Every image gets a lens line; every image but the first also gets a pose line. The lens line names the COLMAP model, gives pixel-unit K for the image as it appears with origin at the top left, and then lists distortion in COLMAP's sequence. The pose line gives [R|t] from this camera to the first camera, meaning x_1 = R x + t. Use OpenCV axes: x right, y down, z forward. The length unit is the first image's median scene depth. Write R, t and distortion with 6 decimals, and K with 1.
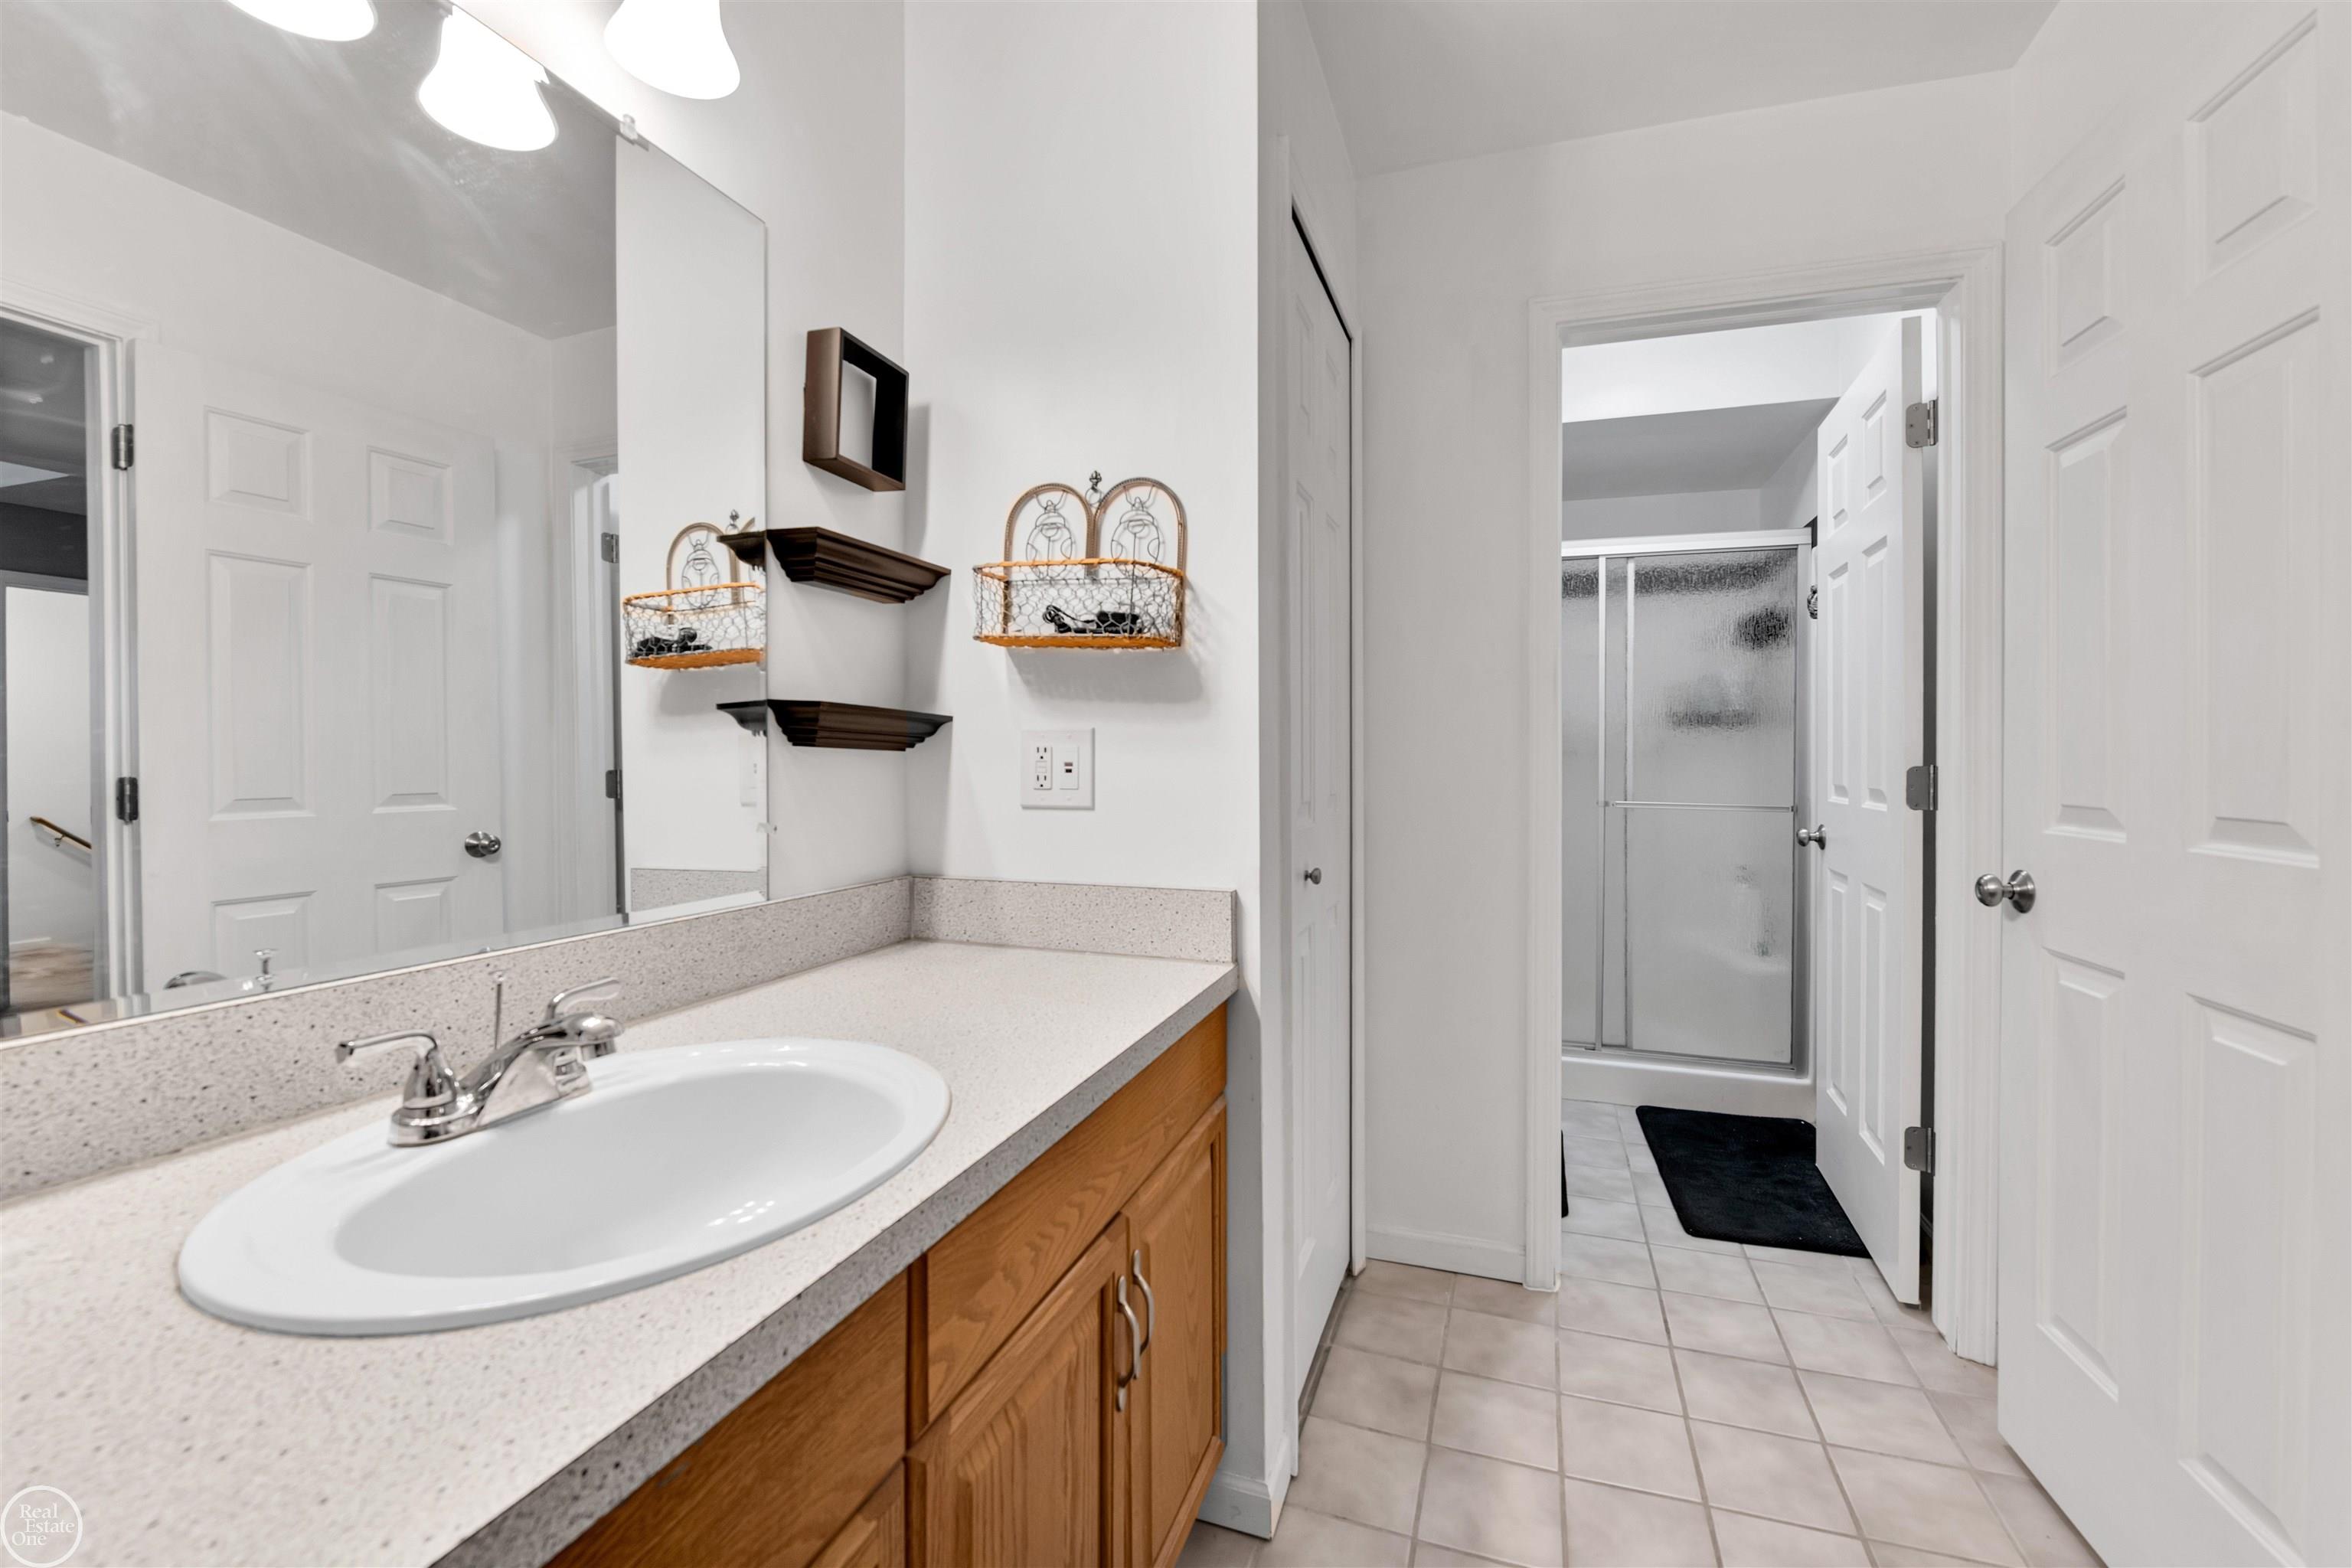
lens RADIAL K [[1010.5, 0, 1184.0], [0, 1010.5, 765.4], [0, 0, 1]] dist [-0.000689, -0.000026]
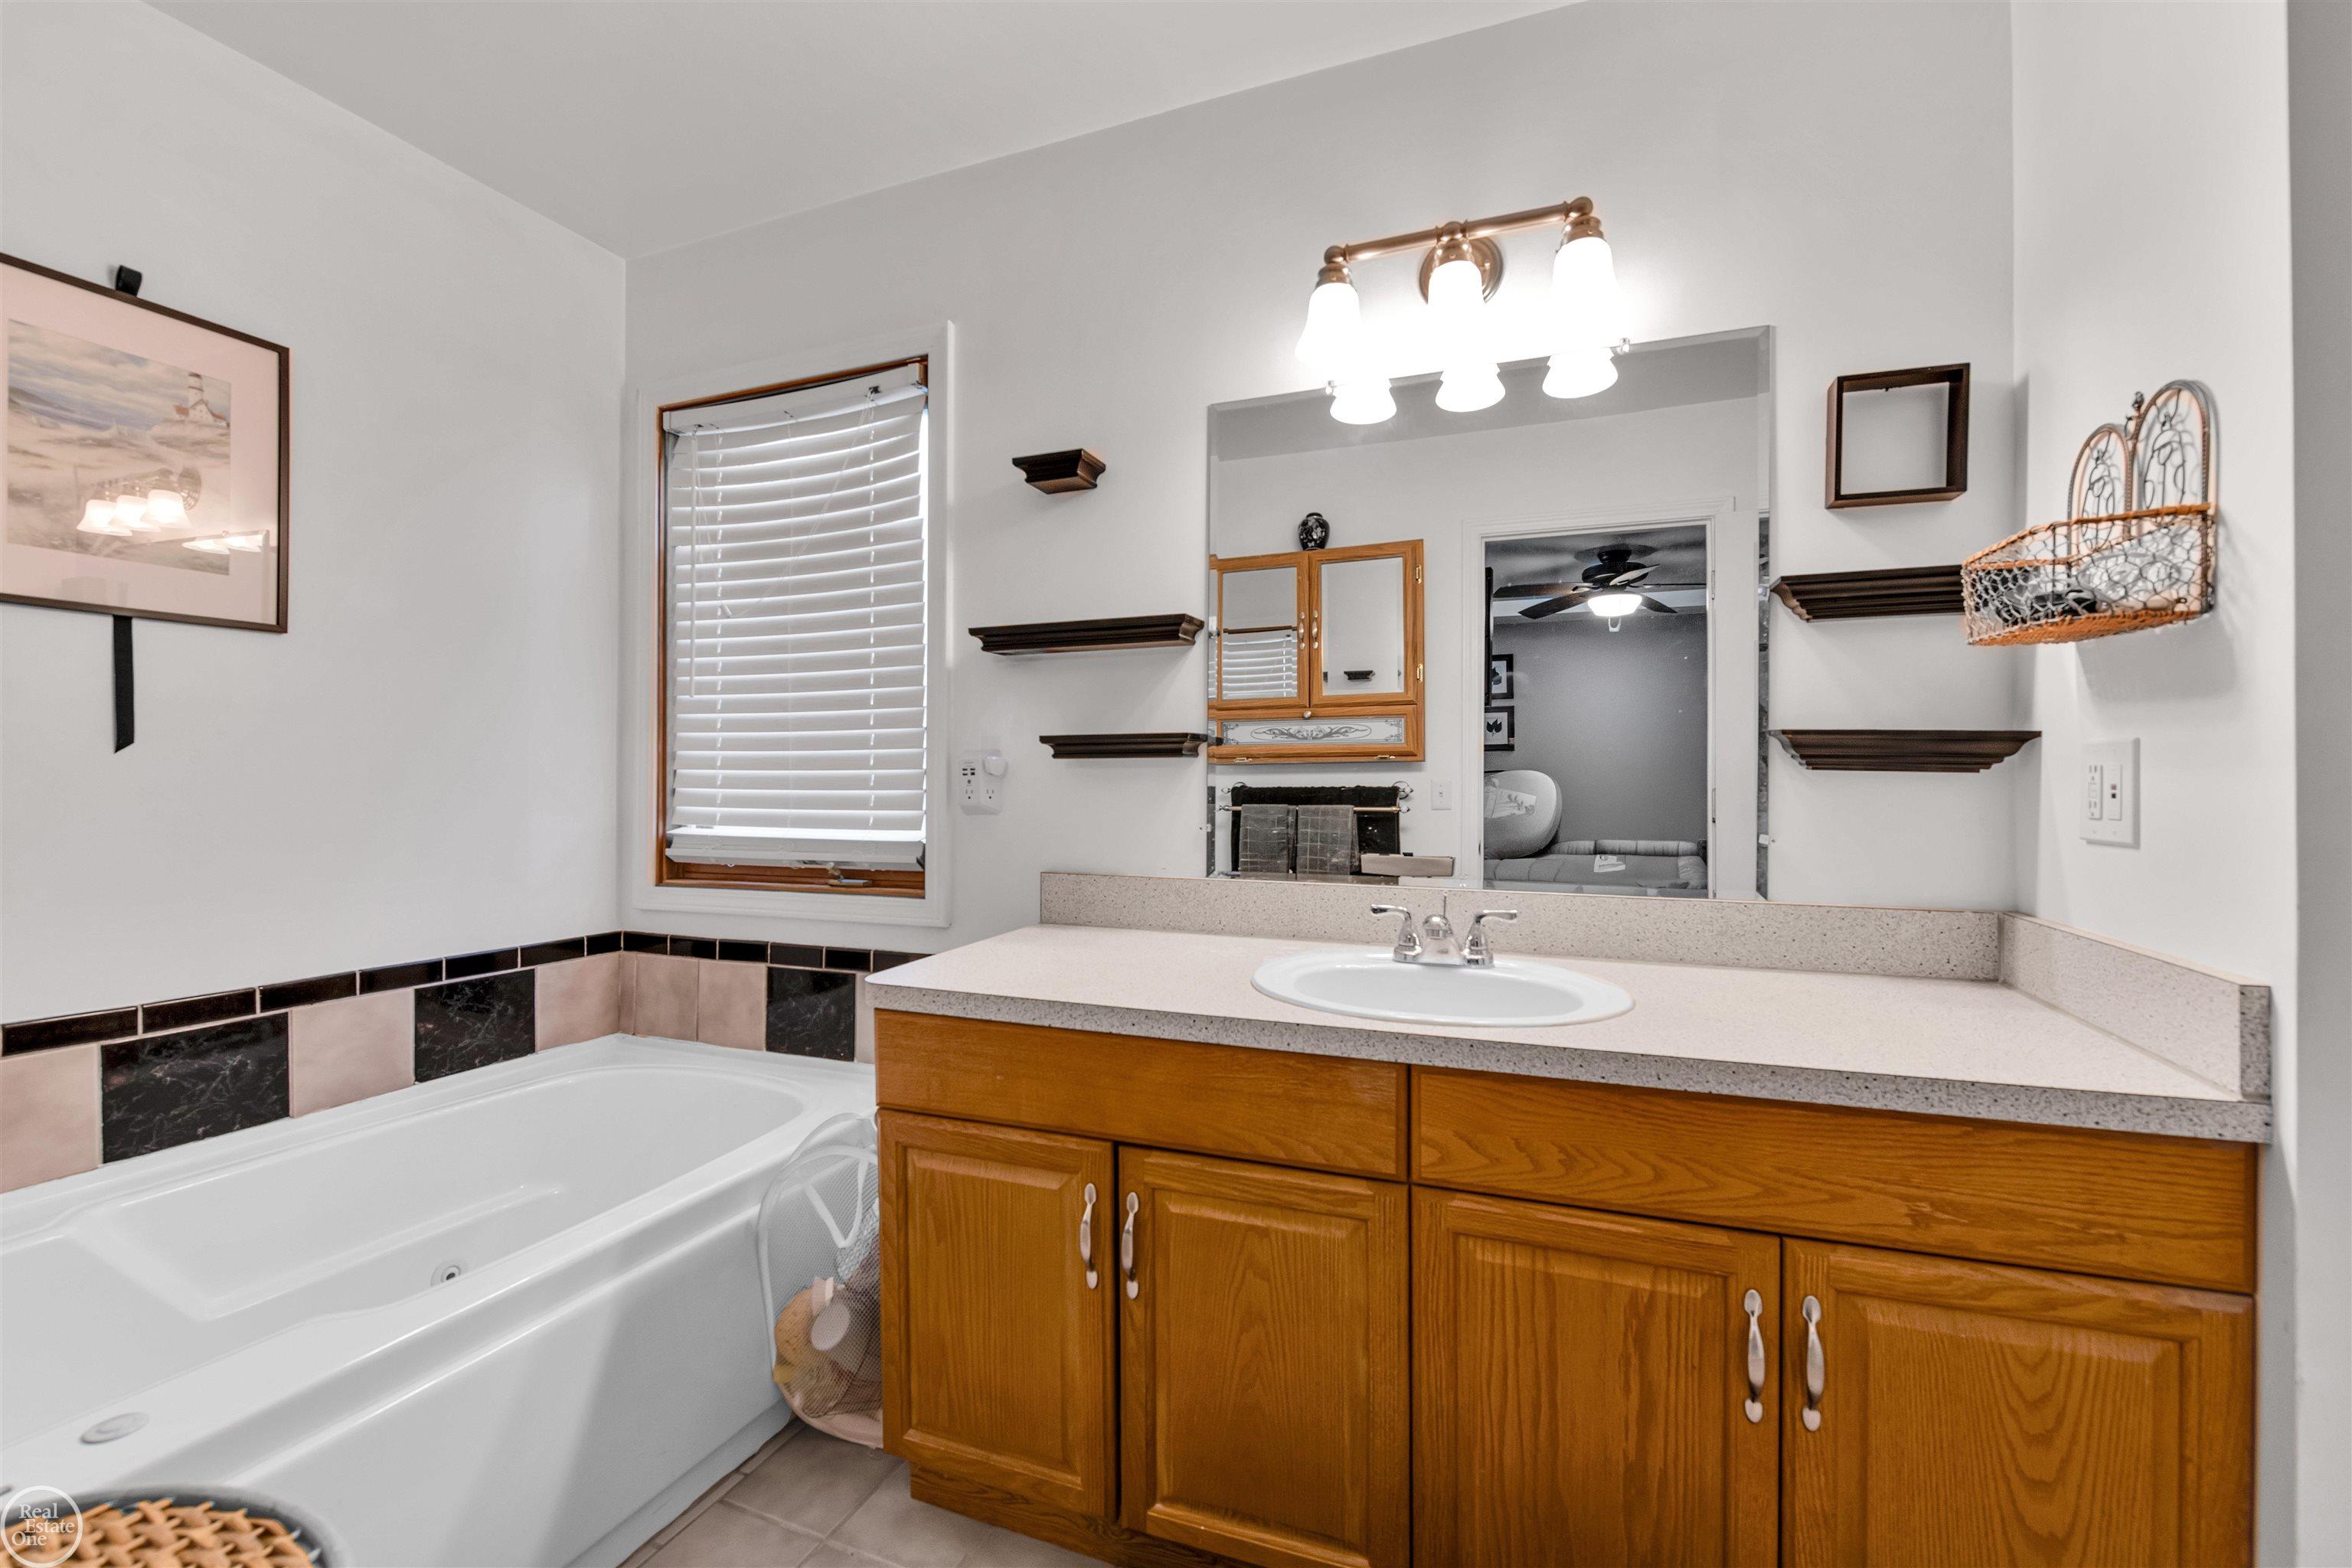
lens RADIAL K [[1010.5, 0, 1181.2], [0, 1010.5, 787.6], [0, 0, 1]] dist [-0.000689, -0.000026]
pose [[-0.065047, 0.001070, -0.997882, 0.719306], [-0.012089, 0.999925, 0.001860, 0.006772], [0.997809, 0.012184, -0.065029, 0.354369]]
